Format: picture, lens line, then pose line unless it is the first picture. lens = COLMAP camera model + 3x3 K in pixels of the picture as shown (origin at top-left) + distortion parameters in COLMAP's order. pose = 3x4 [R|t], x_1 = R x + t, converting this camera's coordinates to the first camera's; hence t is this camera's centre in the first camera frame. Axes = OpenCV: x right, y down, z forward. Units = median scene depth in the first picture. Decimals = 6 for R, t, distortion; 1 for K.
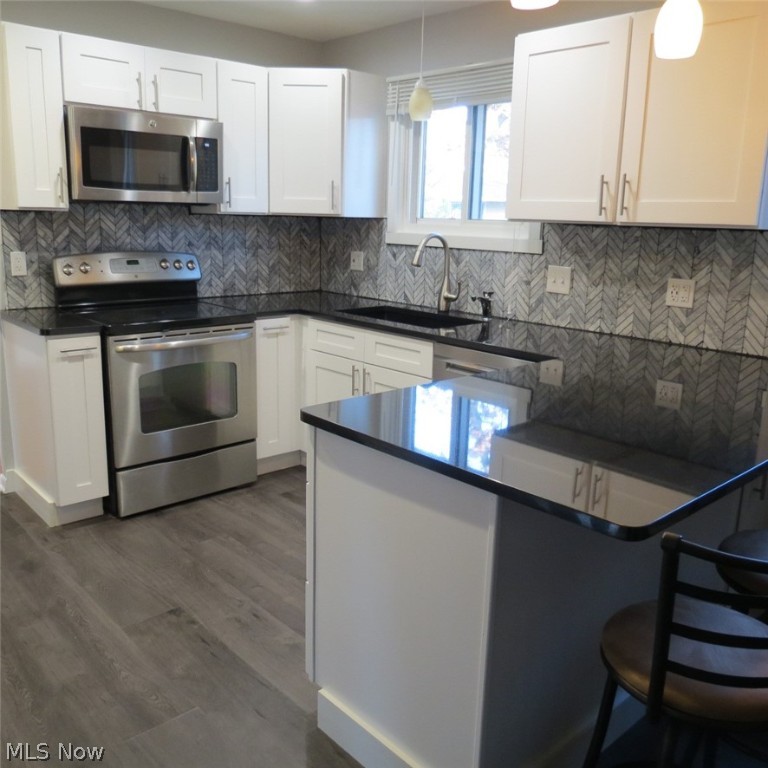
lens RADIAL K [[724.5, 0, 386.5], [0, 724.5, 385.5], [0, 0, 1]] dist [-0.038158, 0.013031]
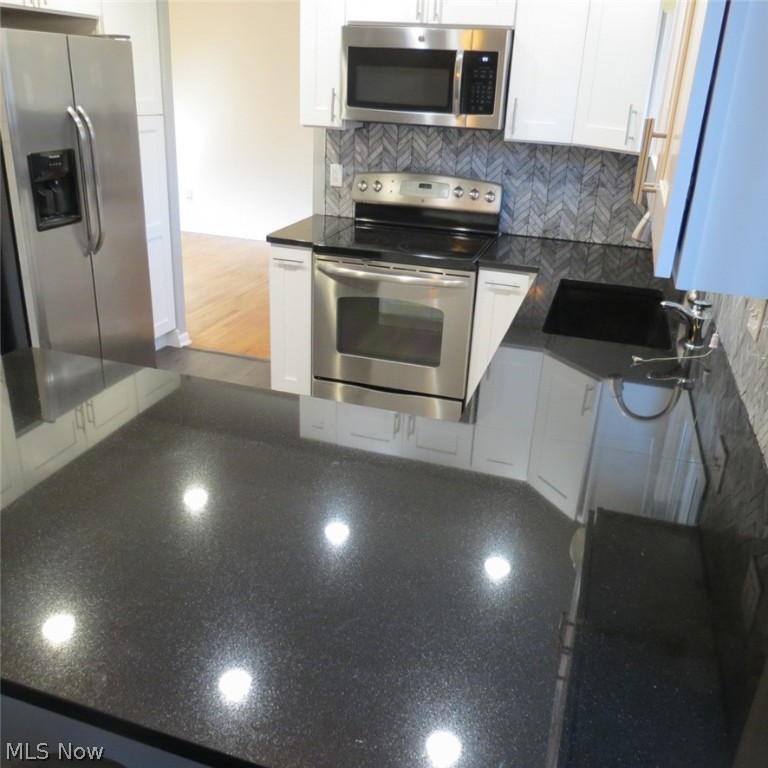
lens RADIAL K [[724.5, 0, 386.5], [0, 724.5, 385.5], [0, 0, 1]] dist [-0.038158, 0.013031]
pose [[0.498810, 0.329990, -0.801433, 0.484962], [-0.228403, 0.942045, 0.245730, -0.141917], [0.836075, 0.060477, 0.545272, 0.430999]]
